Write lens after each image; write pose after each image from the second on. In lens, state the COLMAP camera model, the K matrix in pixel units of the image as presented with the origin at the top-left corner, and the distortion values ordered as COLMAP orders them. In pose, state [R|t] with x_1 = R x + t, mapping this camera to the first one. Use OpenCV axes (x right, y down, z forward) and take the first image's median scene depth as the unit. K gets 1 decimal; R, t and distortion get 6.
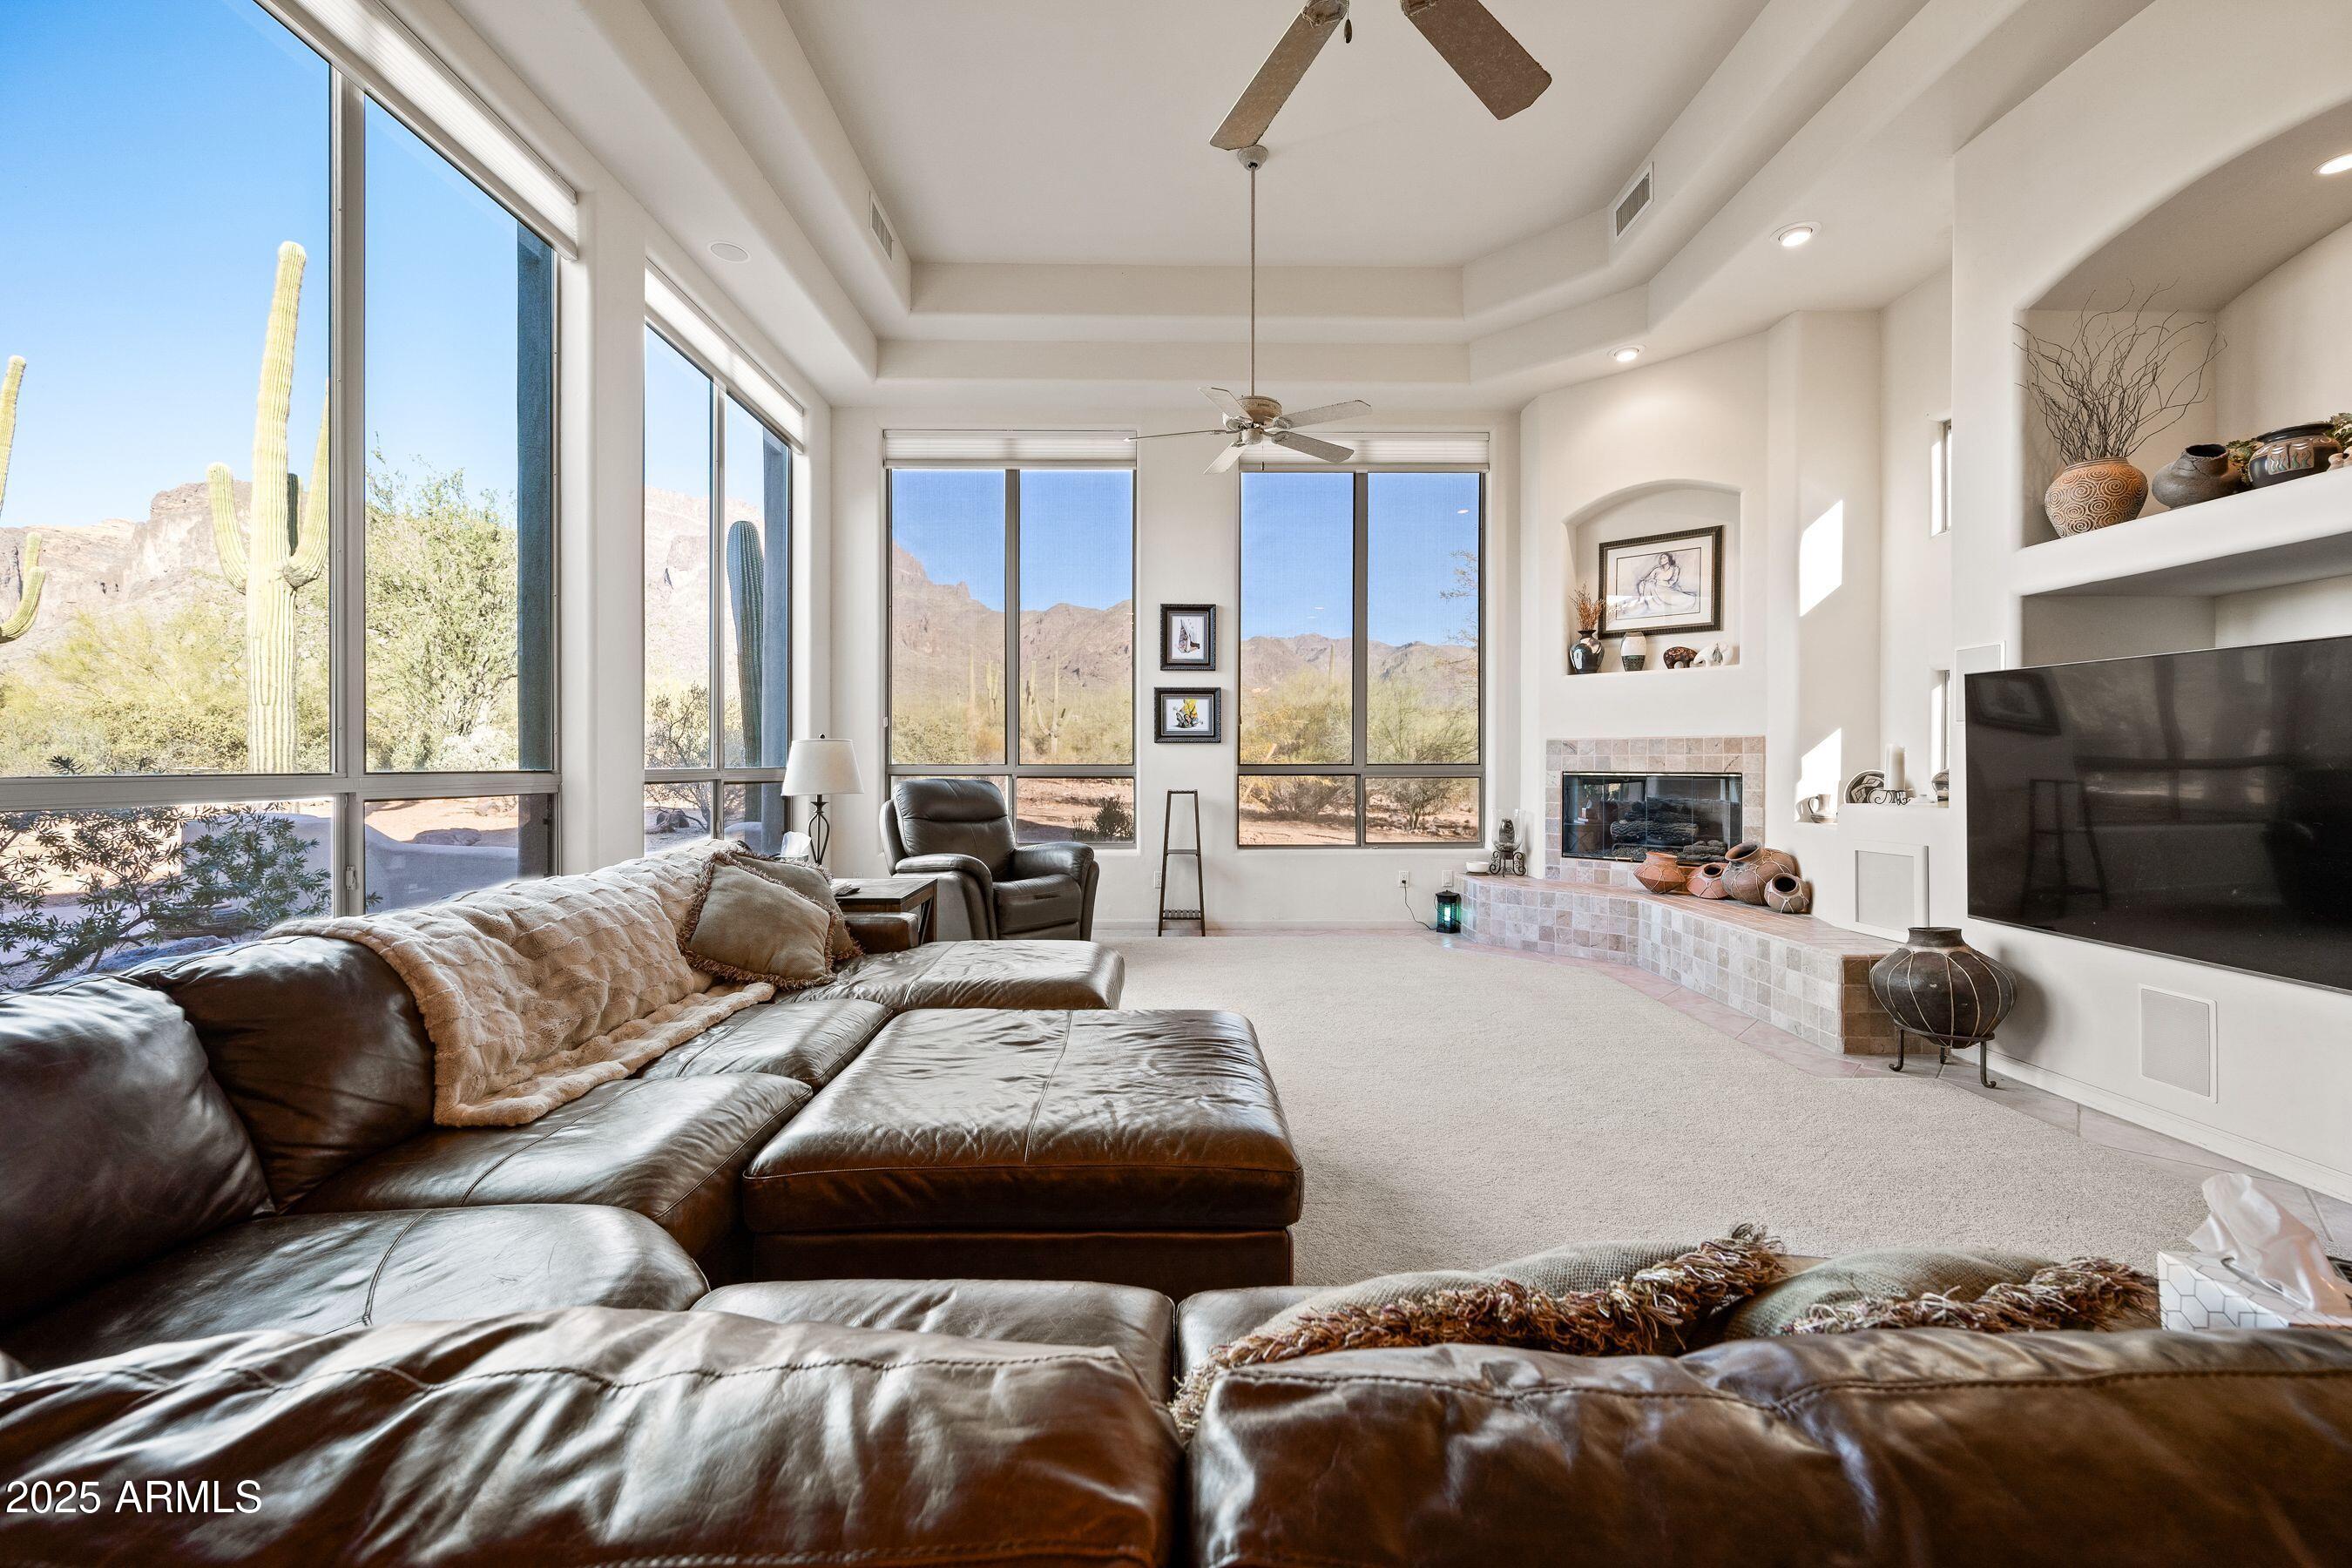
lens RADIAL K [[931.0, 0, 1180.9], [0, 931.0, 766.8], [0, 0, 1]] dist [0.000032, 0.000256]
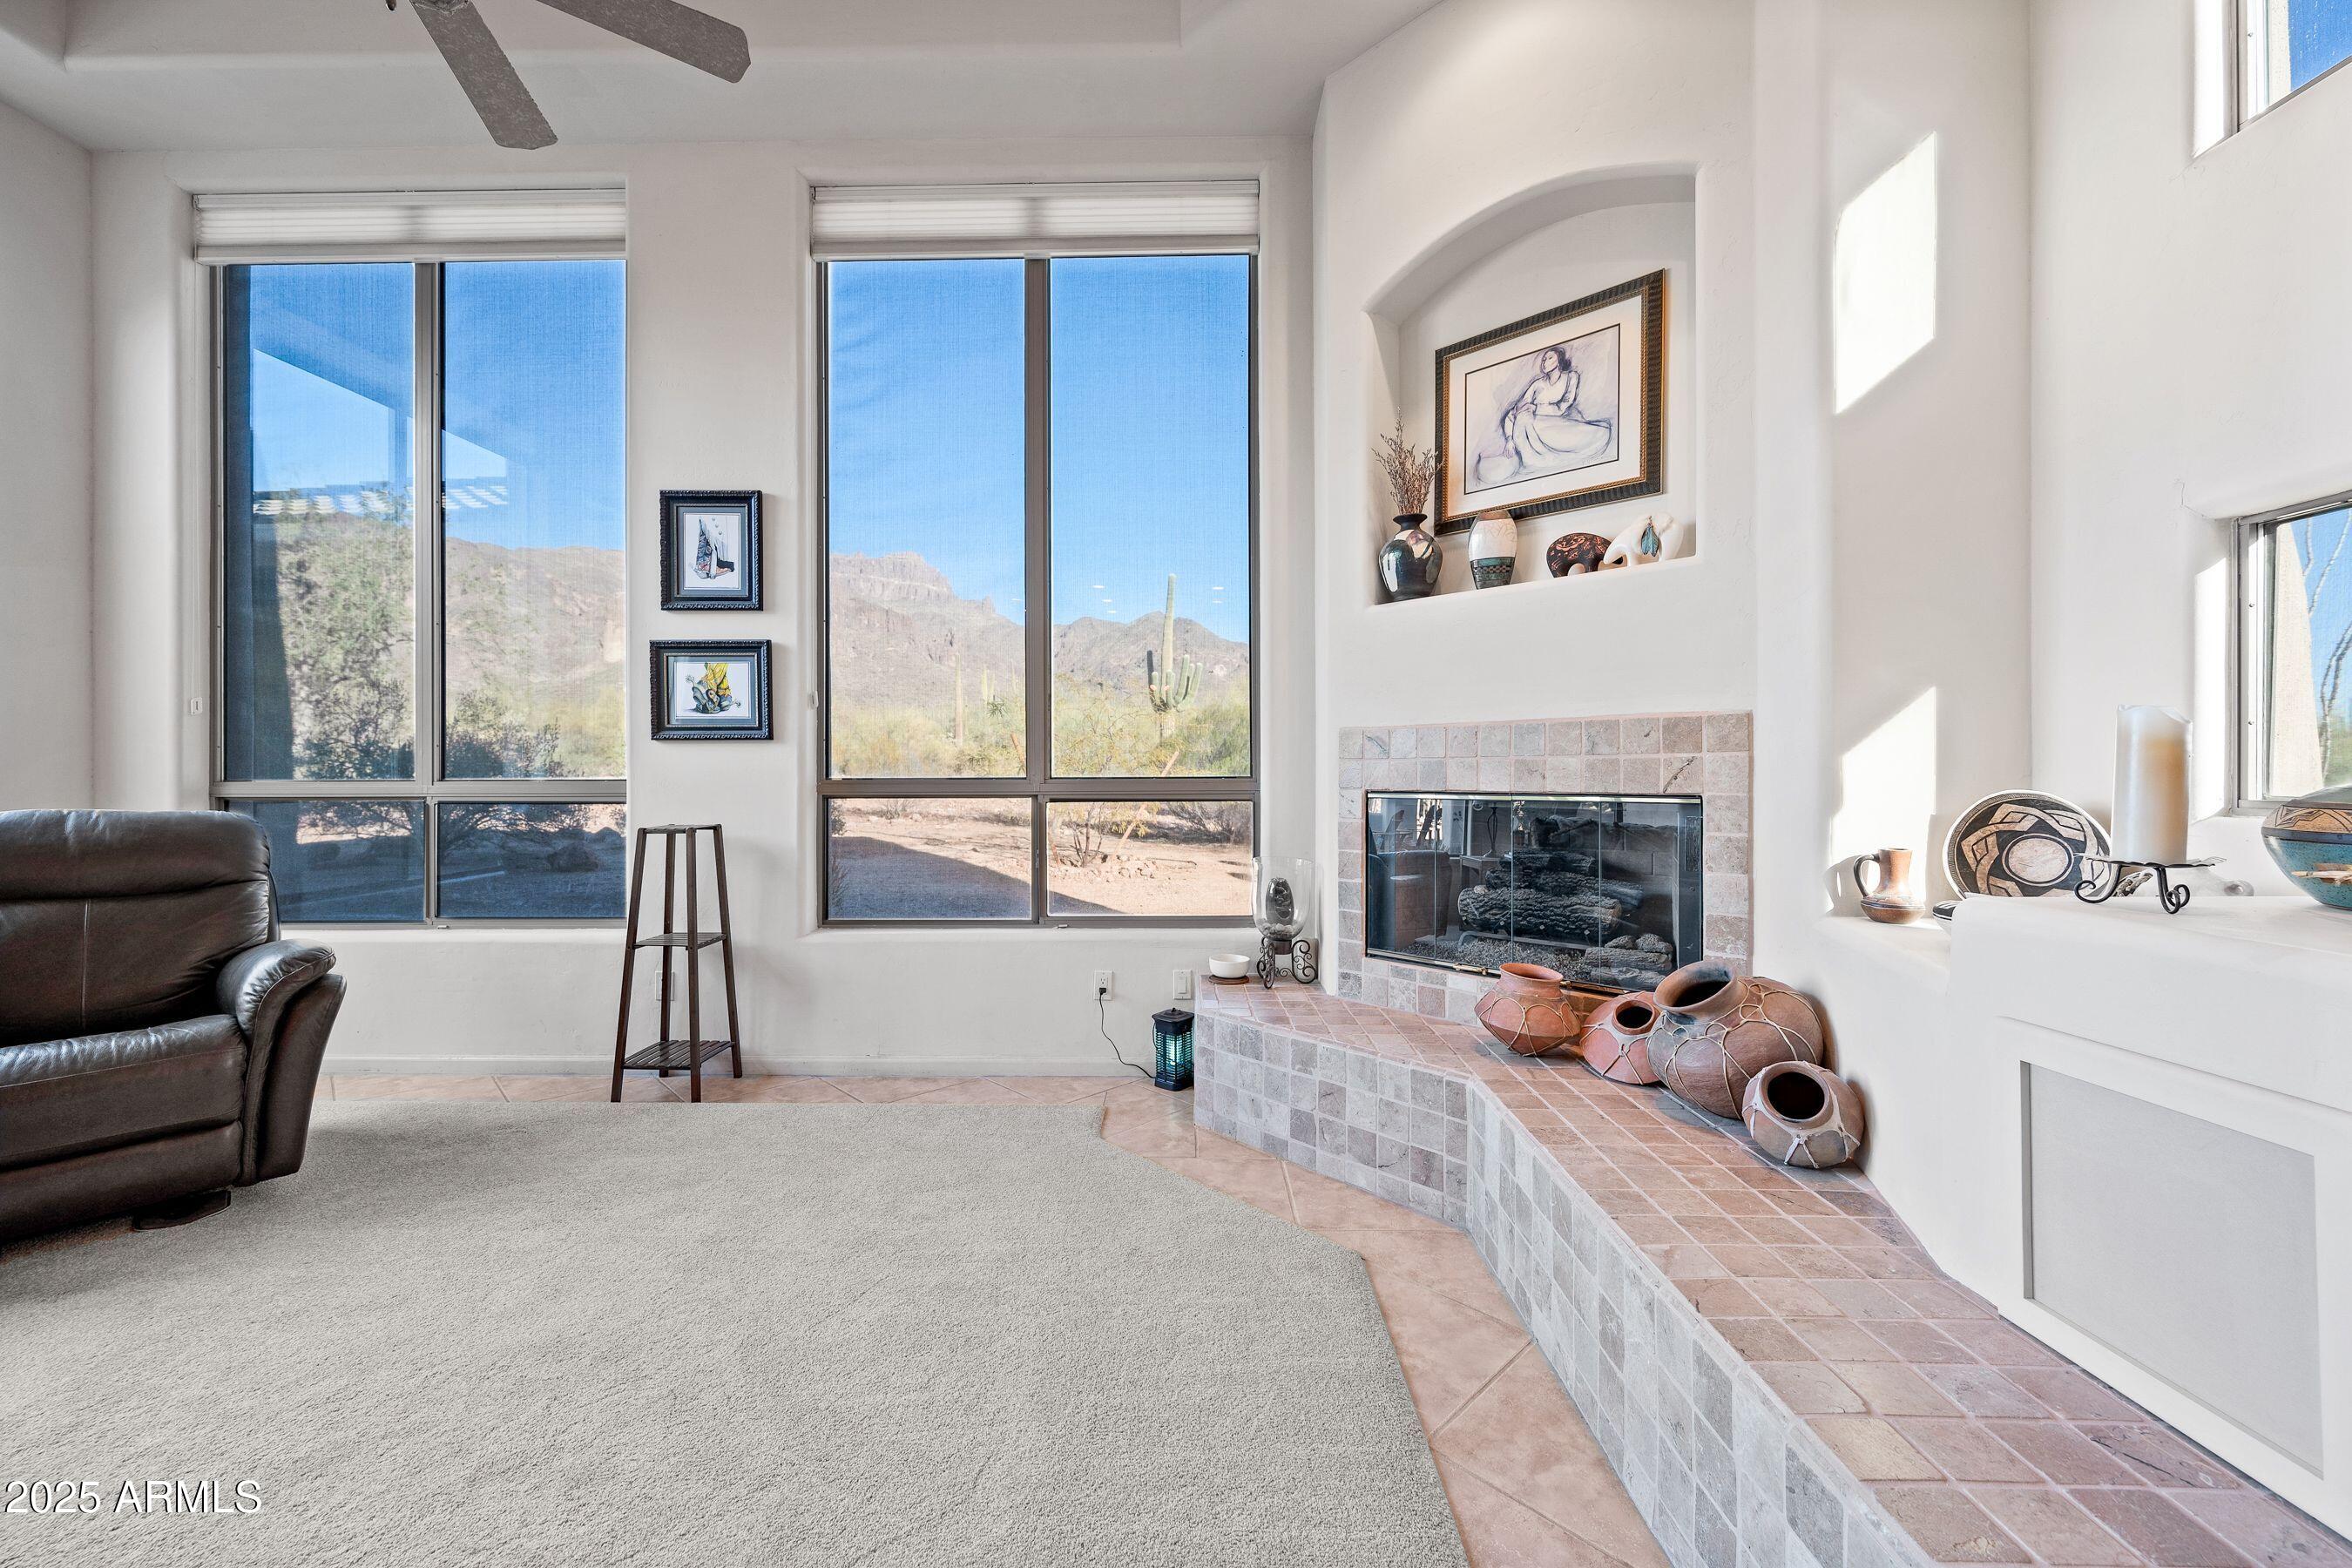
lens RADIAL K [[928.6, 0, 1177.9], [0, 928.6, 774.7], [0, 0, 1]] dist [-0.000085, 0.000027]
pose [[0.999614, -0.002773, -0.027630, 0.338566], [0.002646, 0.999986, -0.004646, -0.001836], [0.027642, 0.004571, 0.999607, 0.509475]]
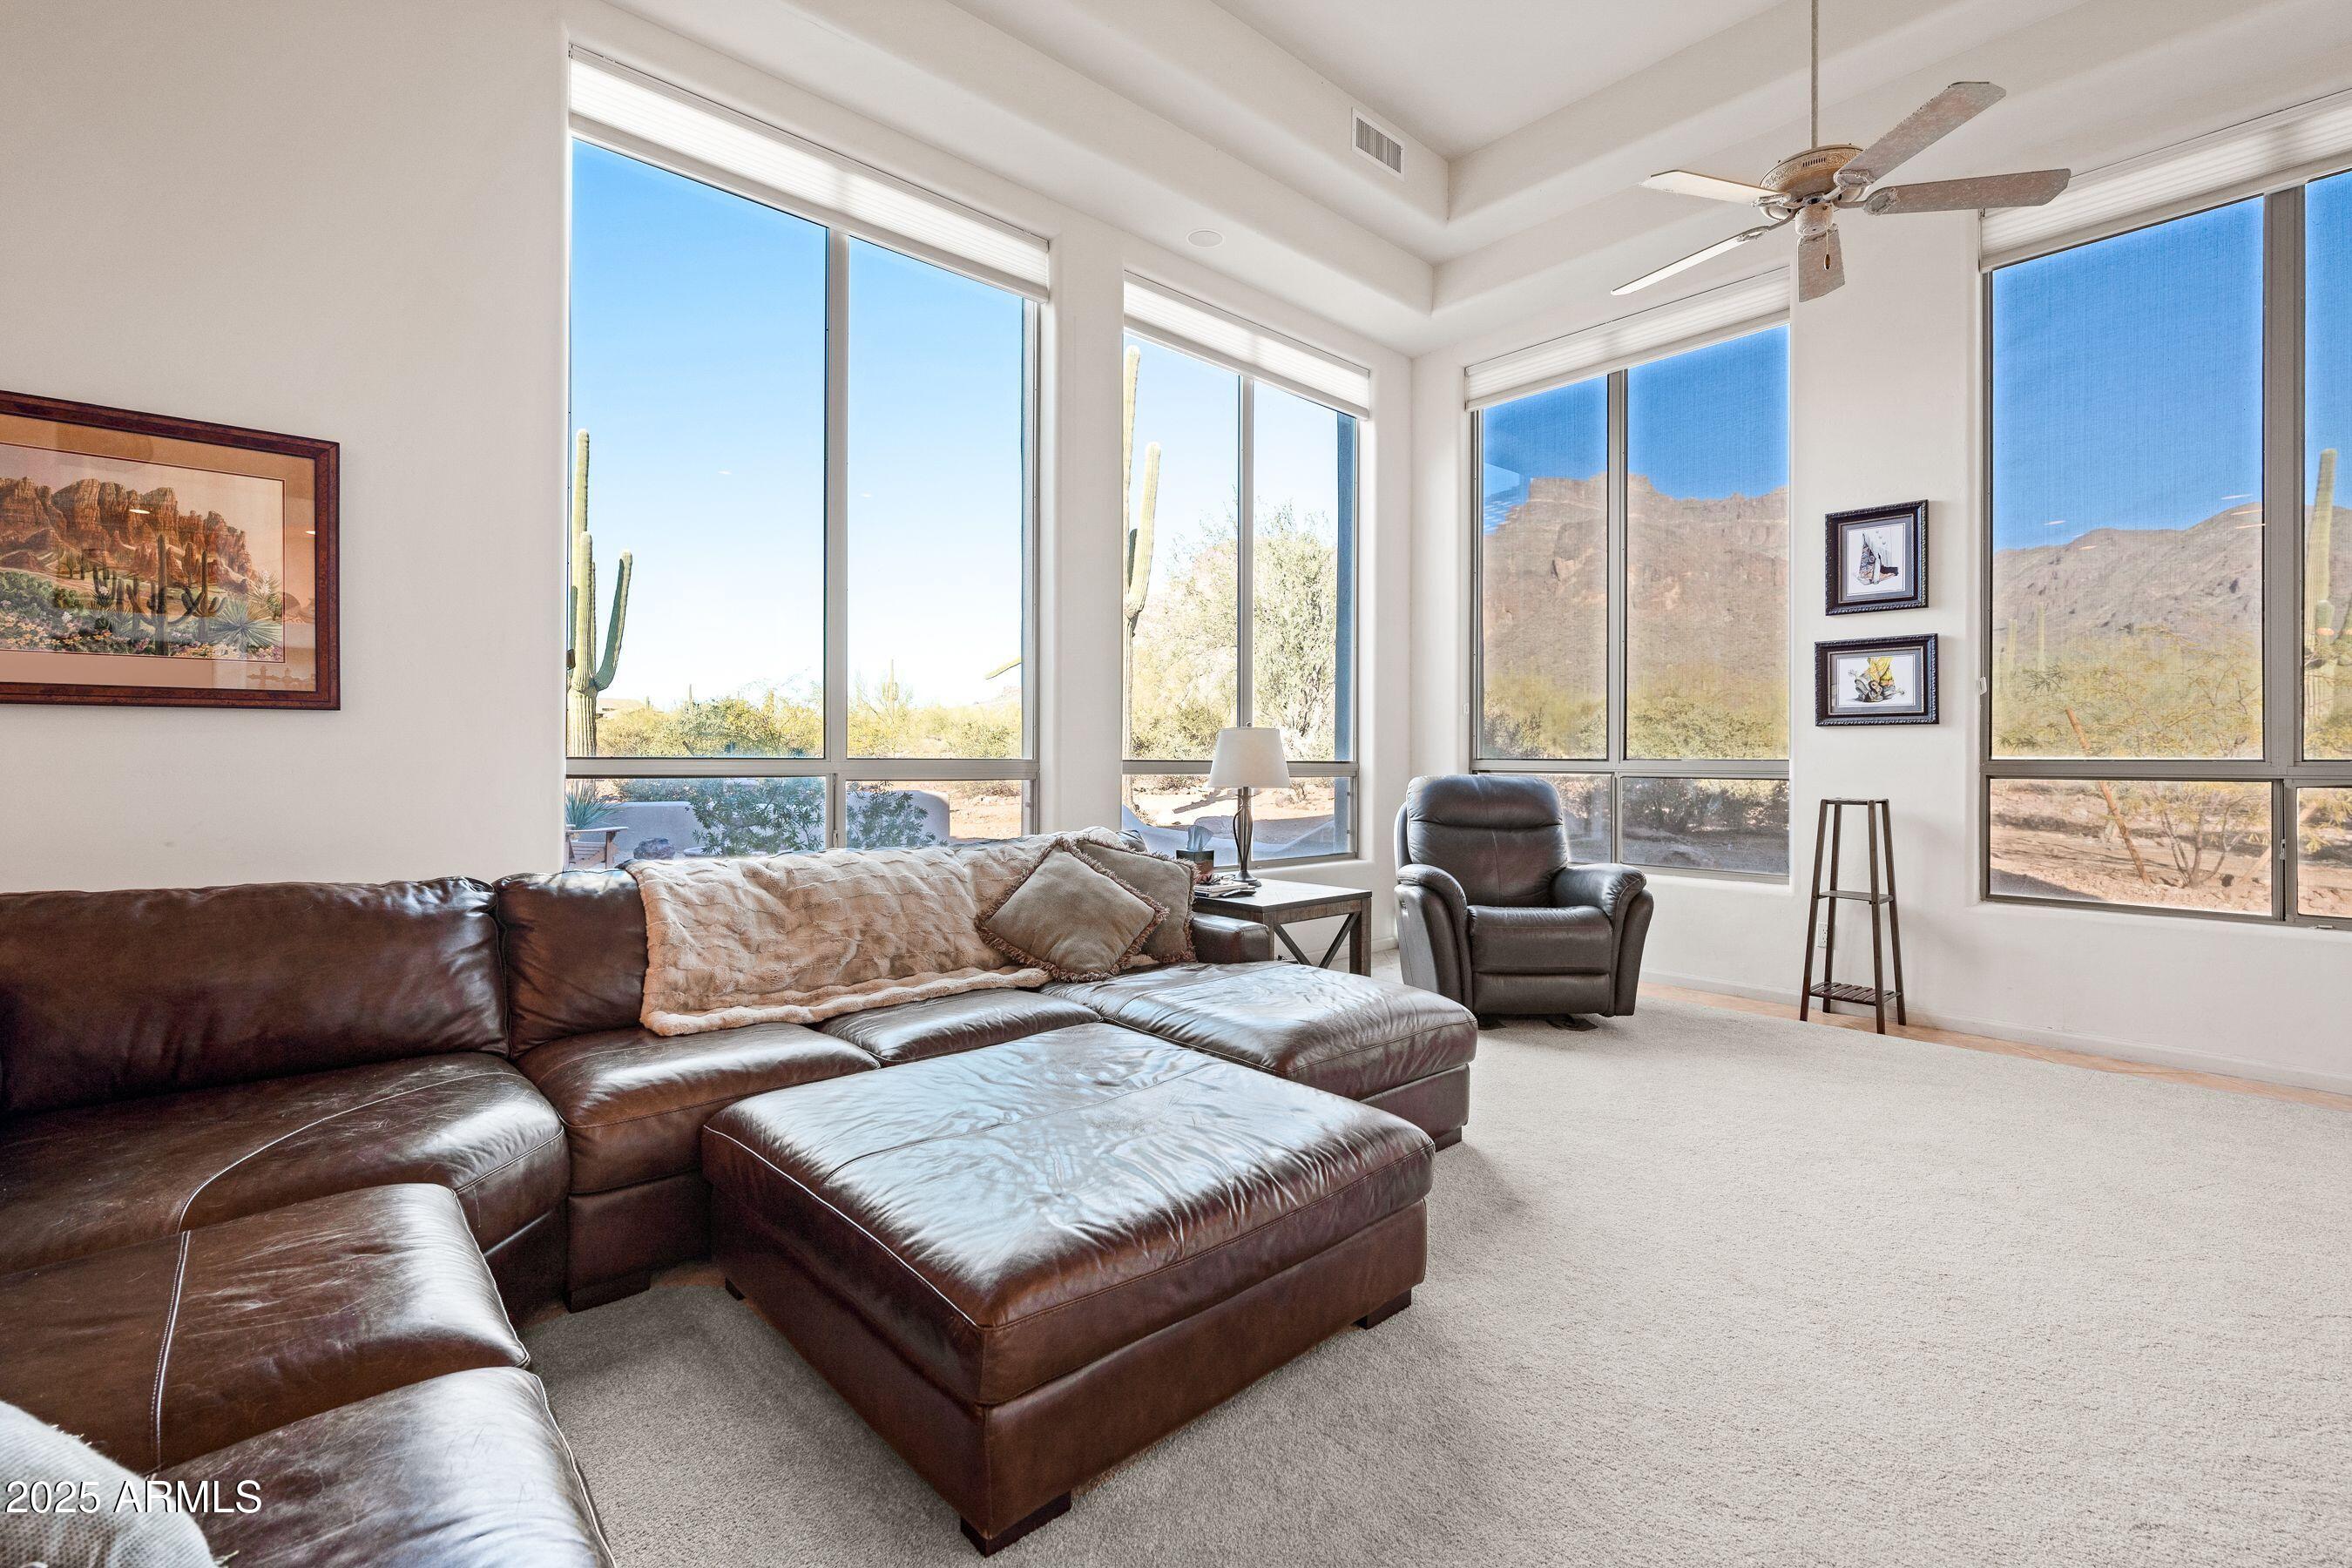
lens RADIAL K [[1045.7, 0, 1174.3], [0, 1045.7, 759.1], [0, 0, 1]] dist [-0.002013, 0.000182]
pose [[0.660174, 0.001842, -0.751111, 0.255651], [-0.008351, 0.999953, -0.004887, 0.005480], [0.751067, 0.009499, 0.660158, 0.191456]]
